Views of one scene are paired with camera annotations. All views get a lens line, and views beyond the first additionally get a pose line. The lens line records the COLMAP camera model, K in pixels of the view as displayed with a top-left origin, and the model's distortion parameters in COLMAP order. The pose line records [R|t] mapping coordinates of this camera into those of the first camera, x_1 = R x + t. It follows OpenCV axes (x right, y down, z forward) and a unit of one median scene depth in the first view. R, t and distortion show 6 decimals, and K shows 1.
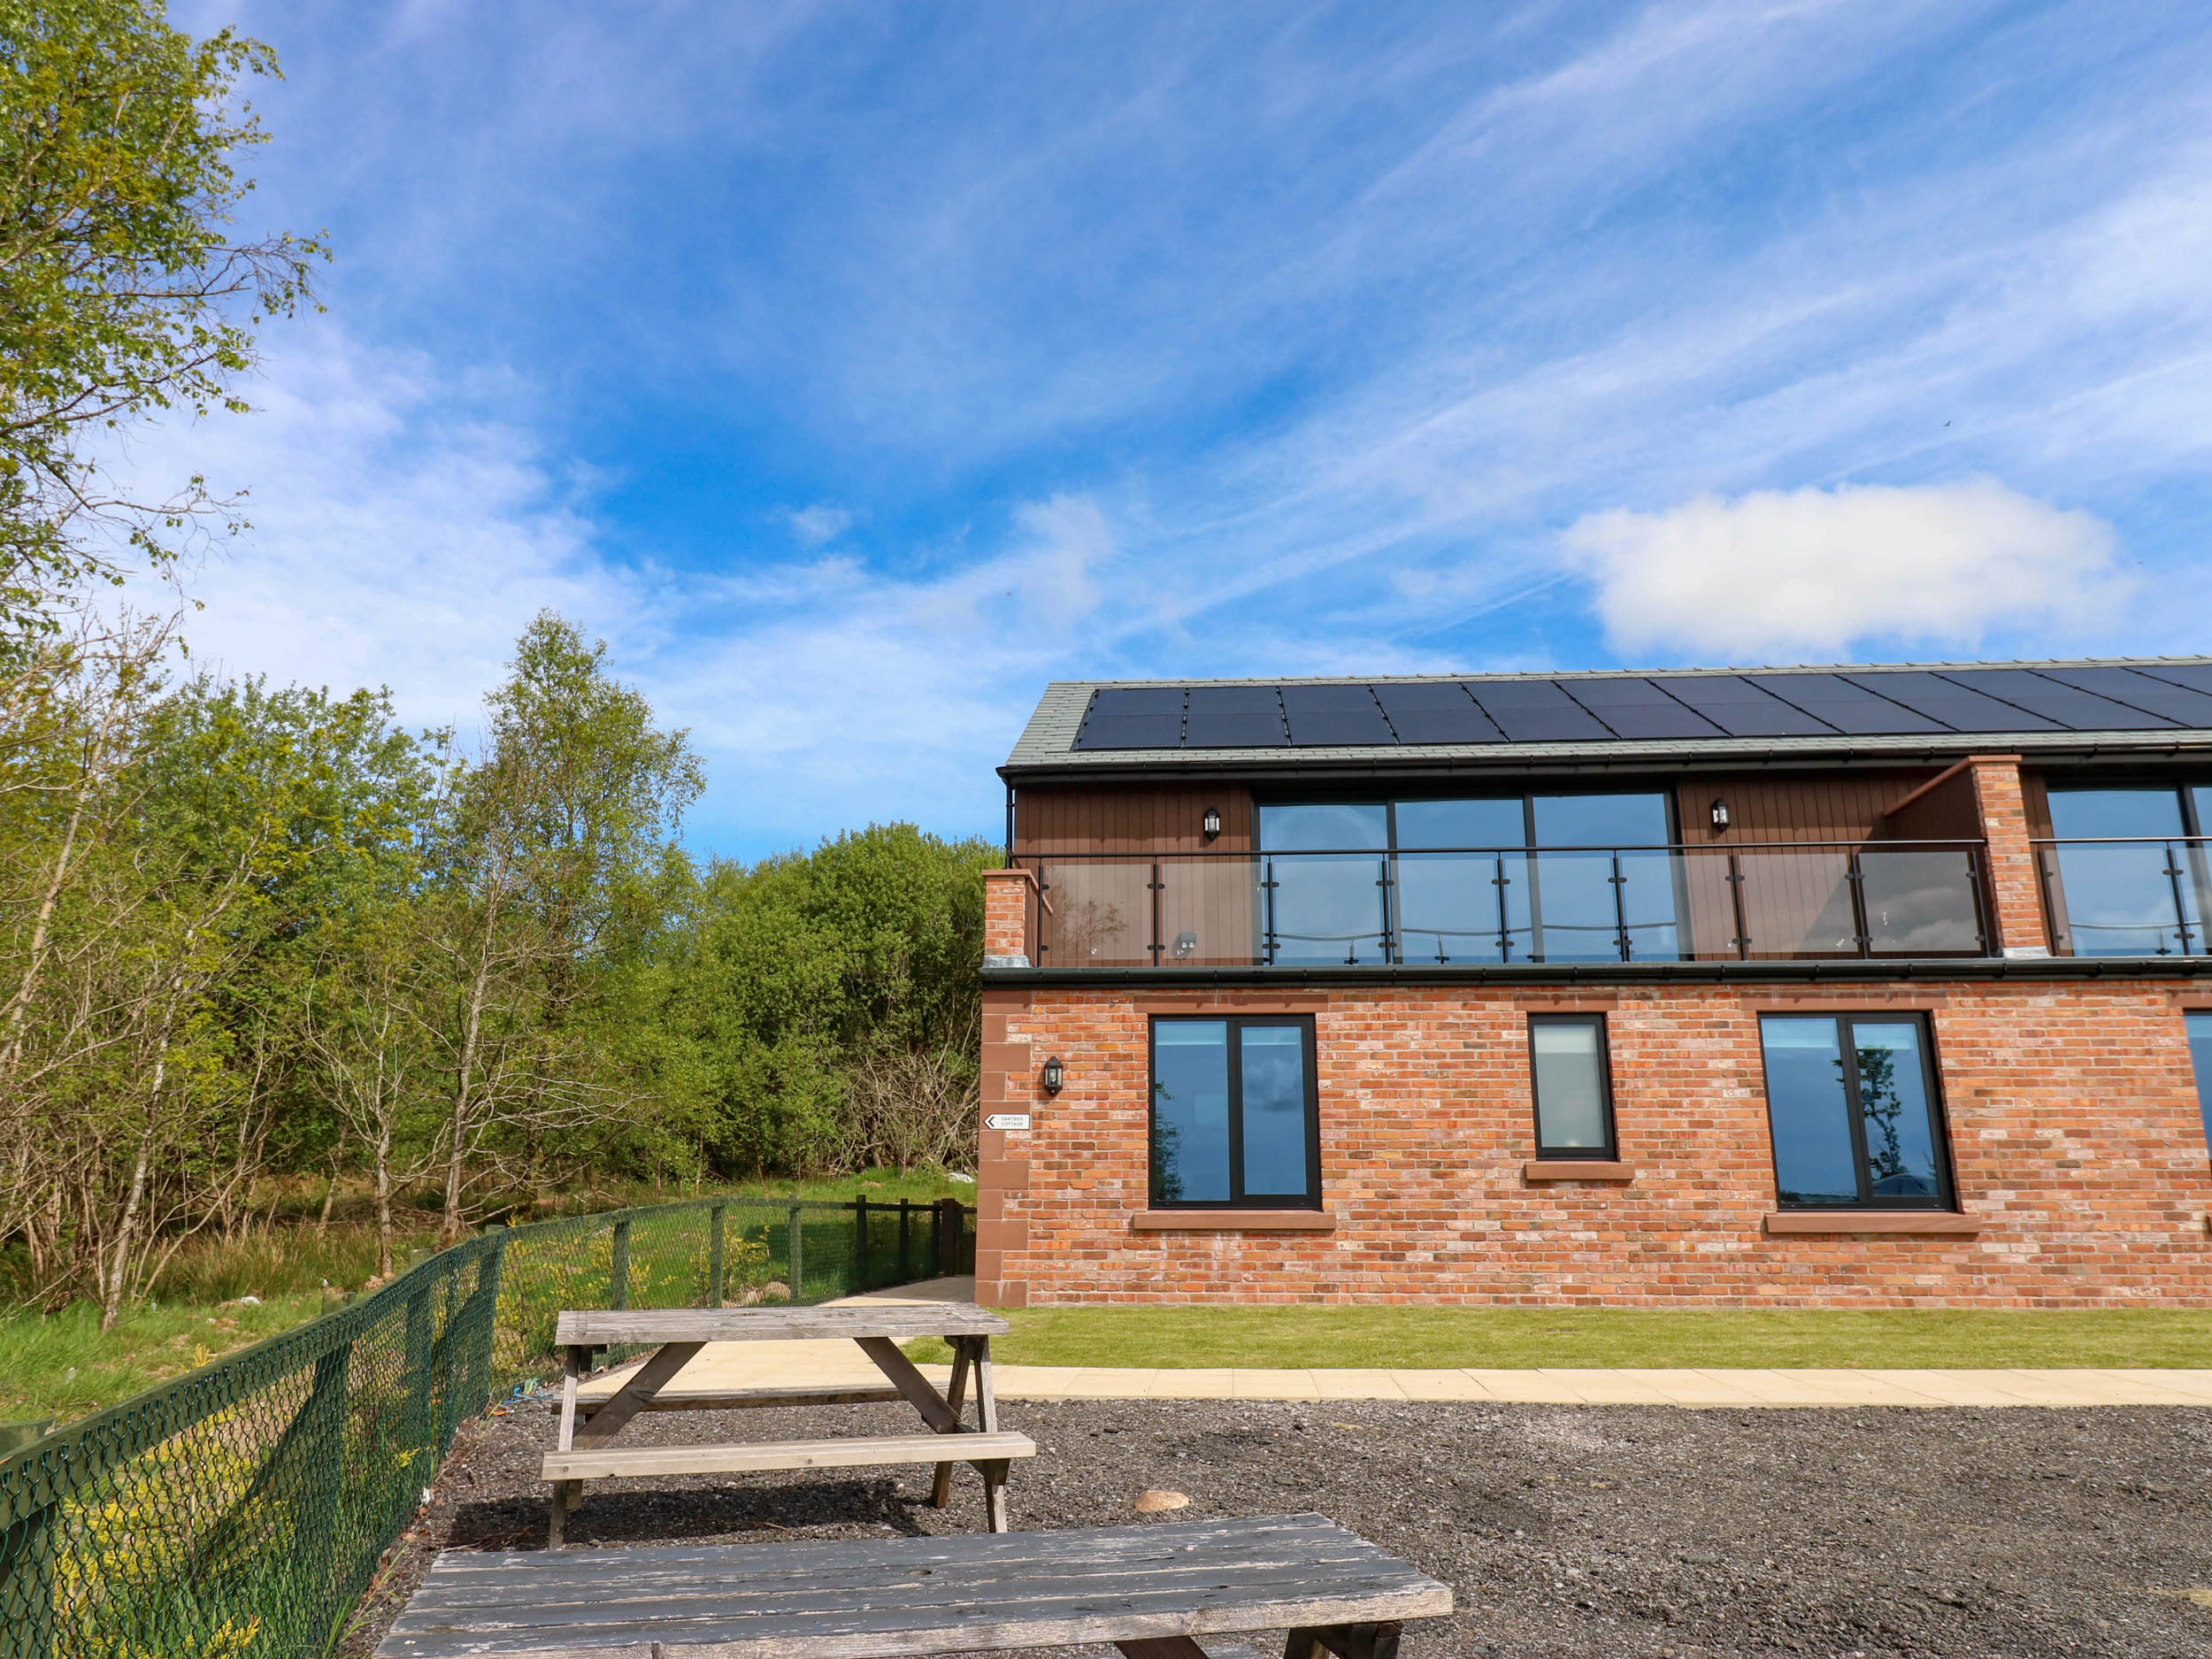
lens RADIAL K [[1524.3, 0, 1112.0], [0, 1524.3, 826.0], [0, 0, 1]] dist [0.002743, -0.003024]
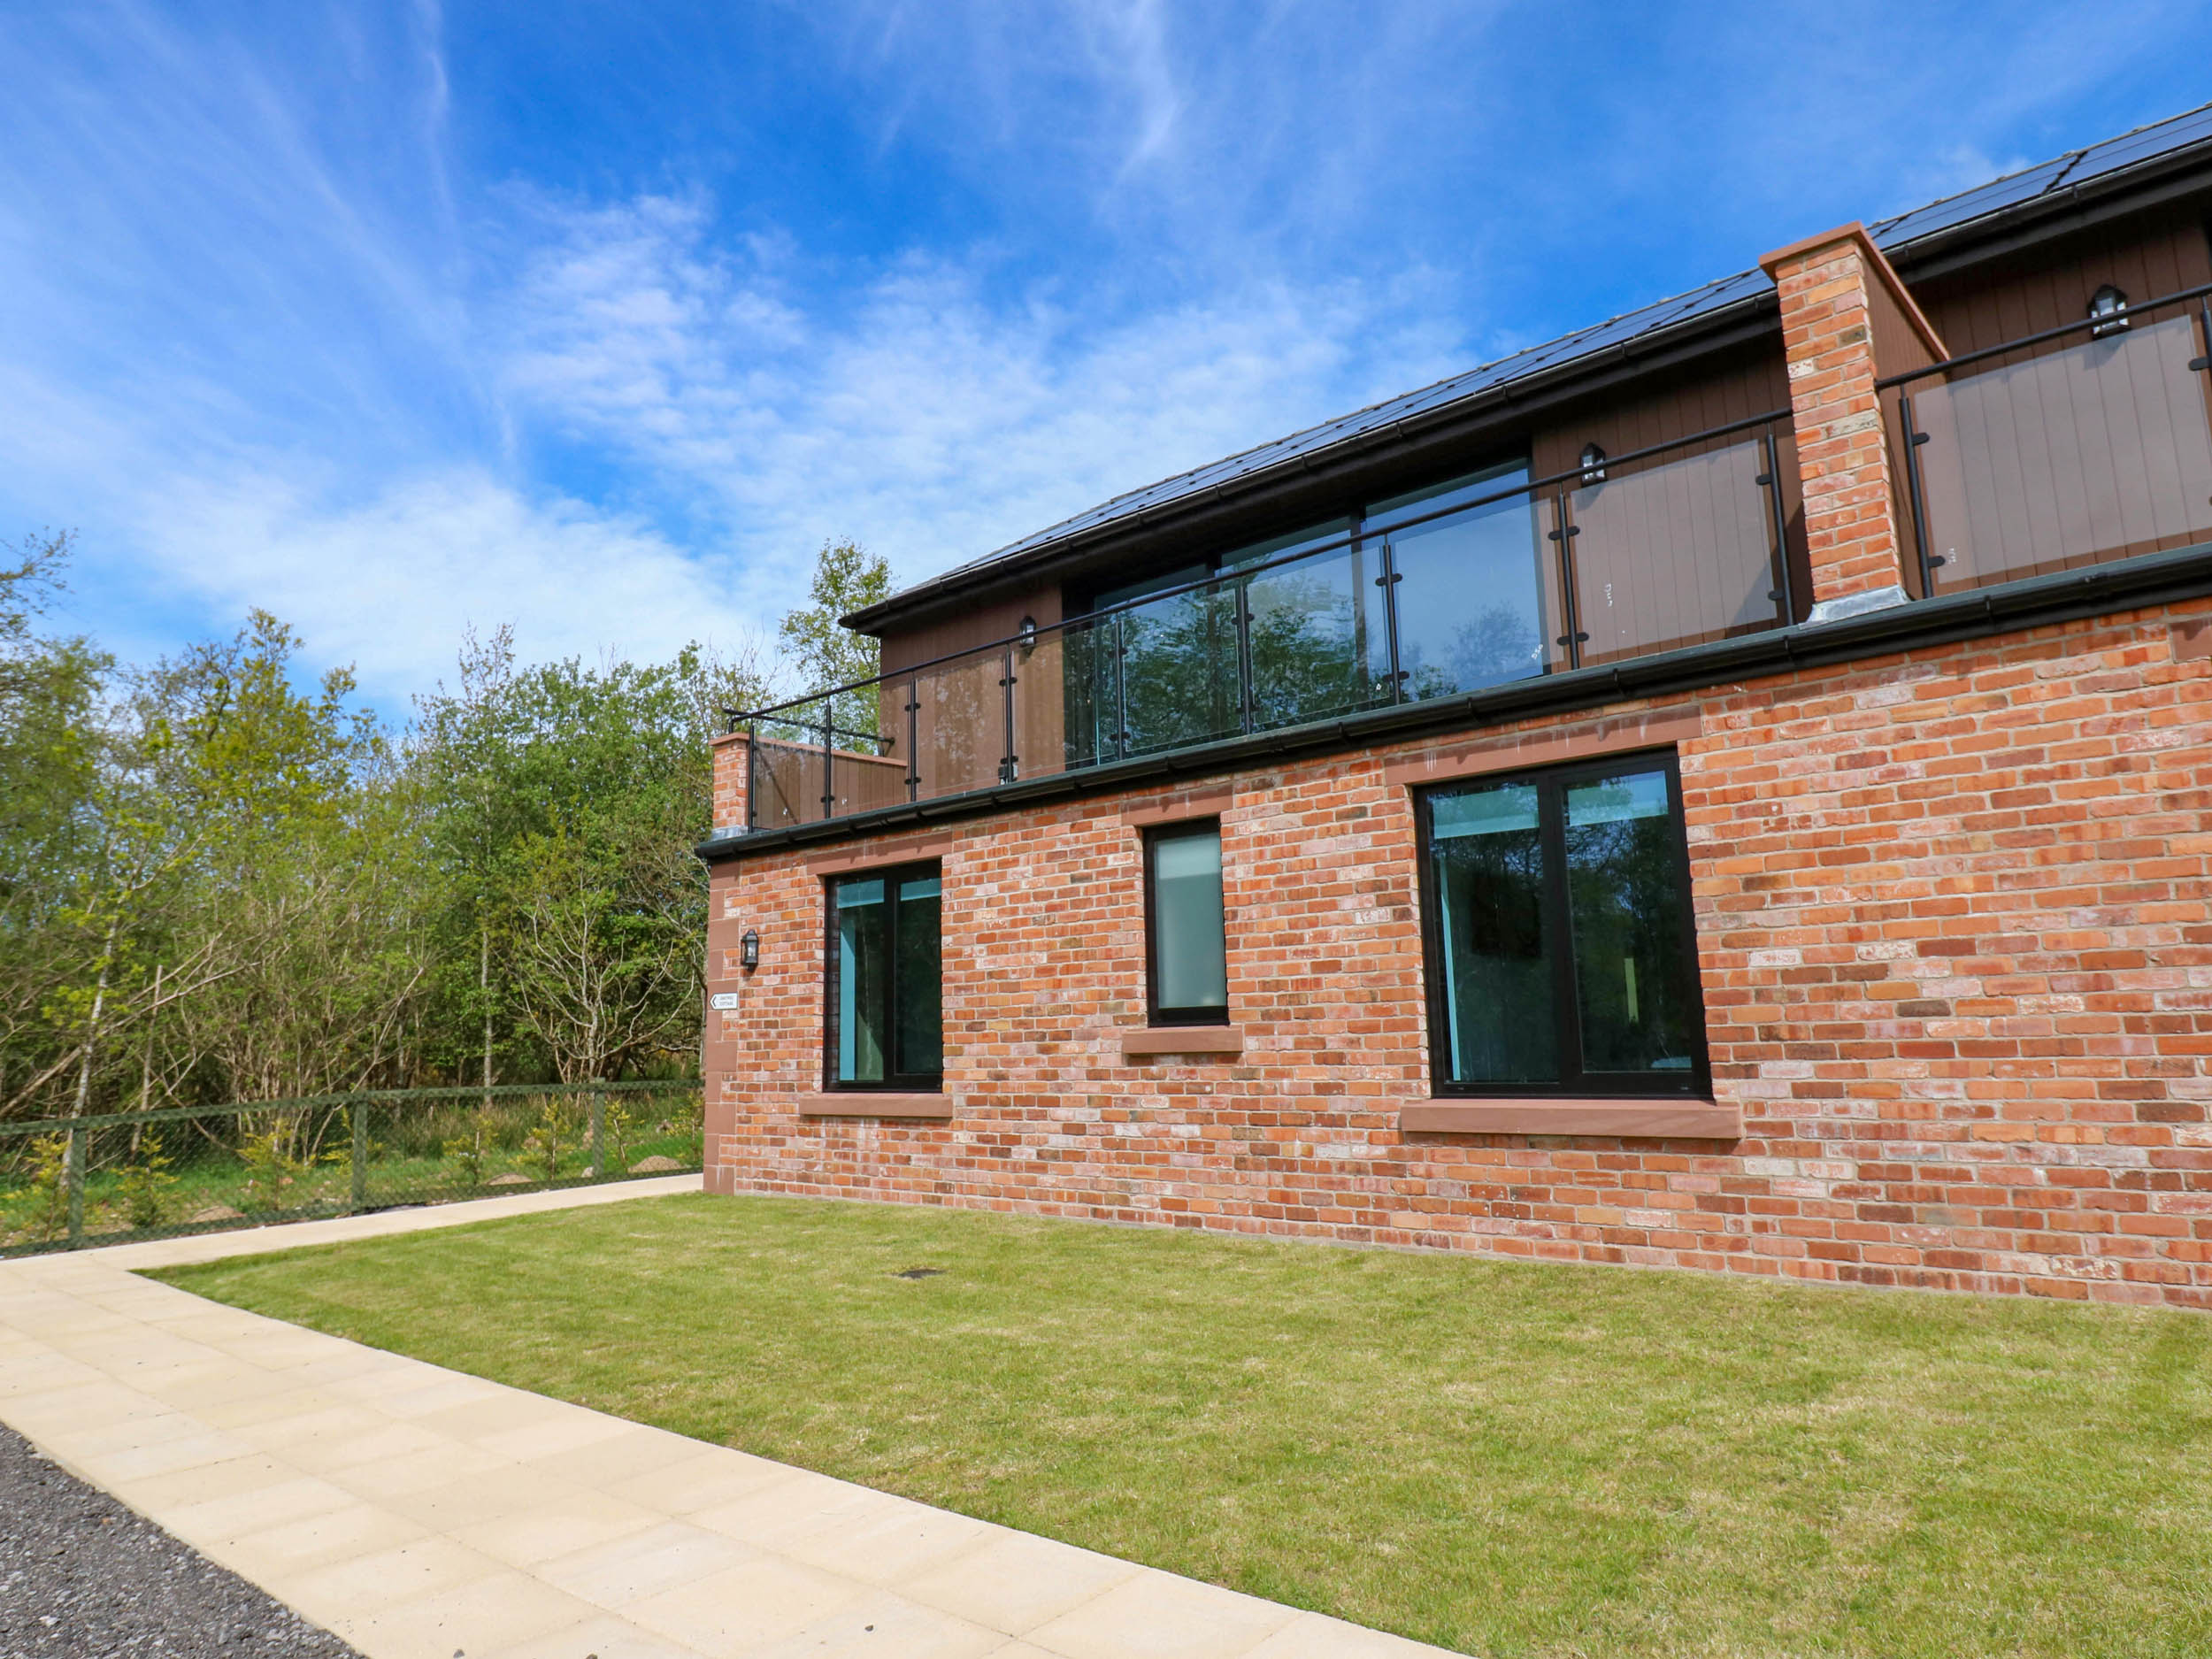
lens RADIAL K [[1400.2, 0, 1101.3], [0, 1400.2, 822.1], [0, 0, 1]] dist [0.001384, -0.004194]
pose [[0.797927, -0.115708, -0.591544, 0.667278], [0.175147, 0.983565, 0.043865, 0.089653], [0.576746, -0.138609, 0.805079, 0.461566]]
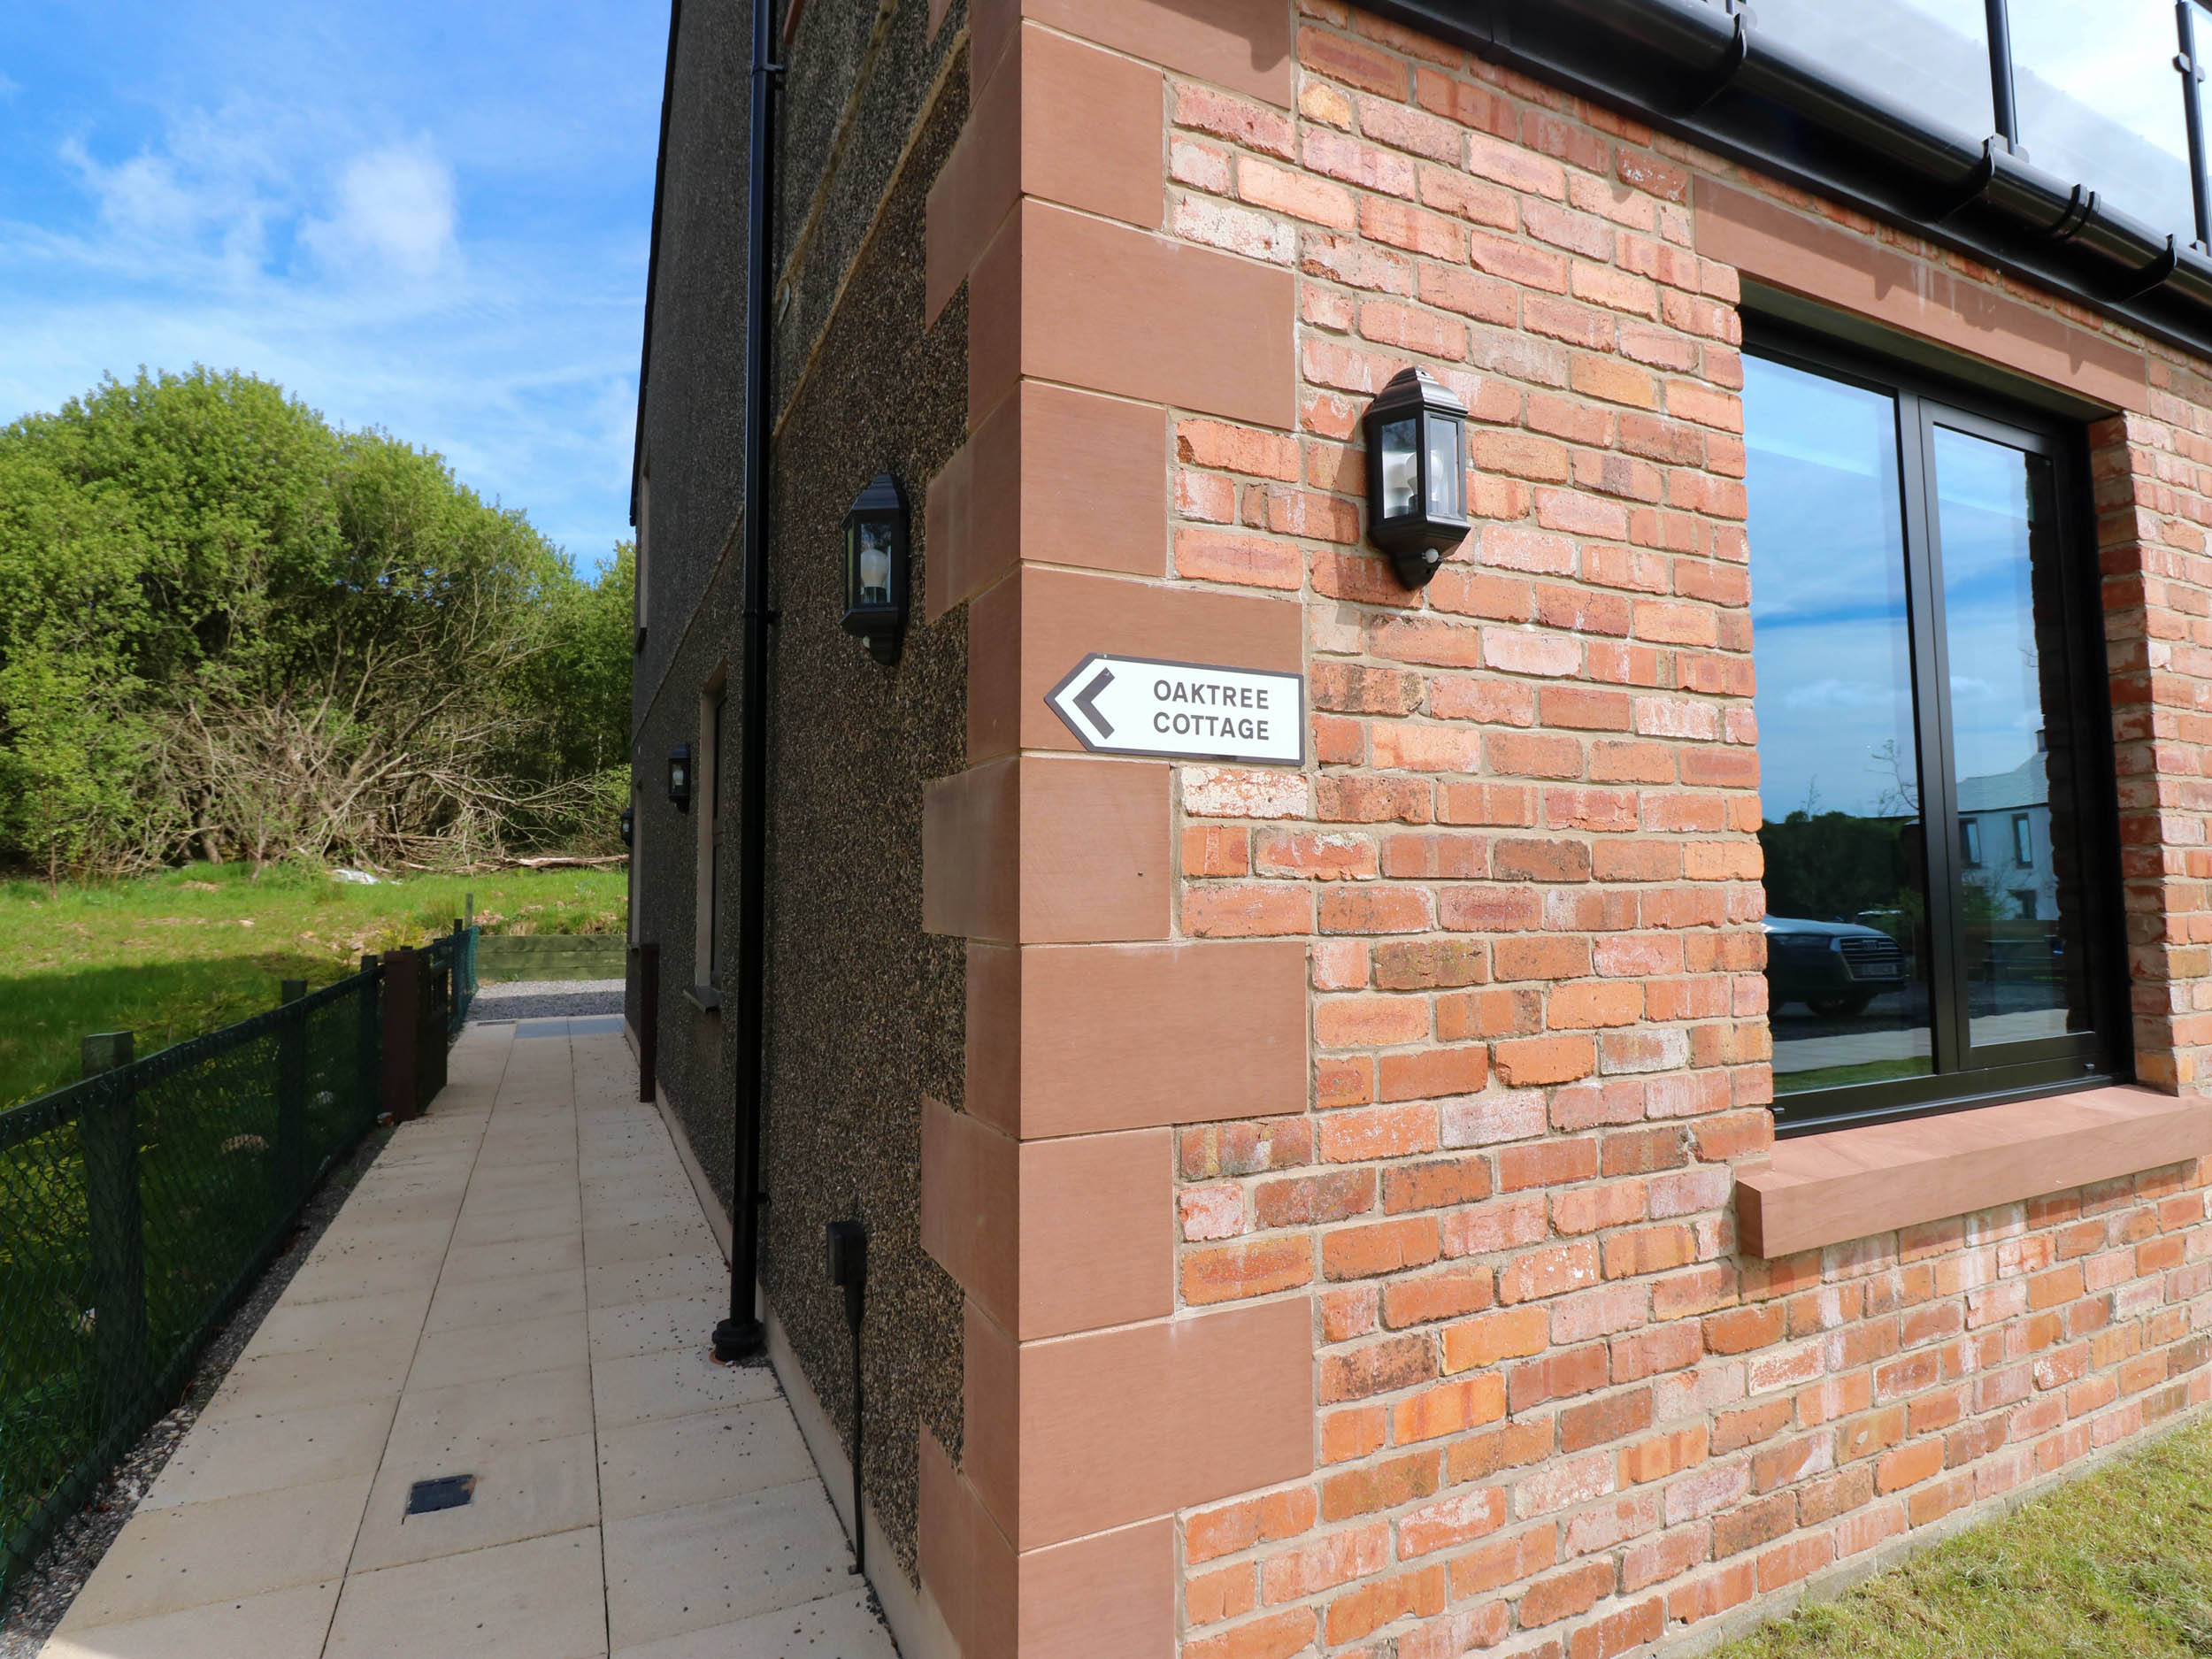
lens RADIAL K [[1141.2, 0, 1112.6], [0, 1141.2, 817.5], [0, 0, 1]] dist [-0.014702, -0.003412]
pose [[0.866303, 0.026456, 0.498818, -0.139100], [-0.118908, 0.980813, 0.154489, 0.192808], [-0.485160, -0.193148, 0.852827, 0.925231]]
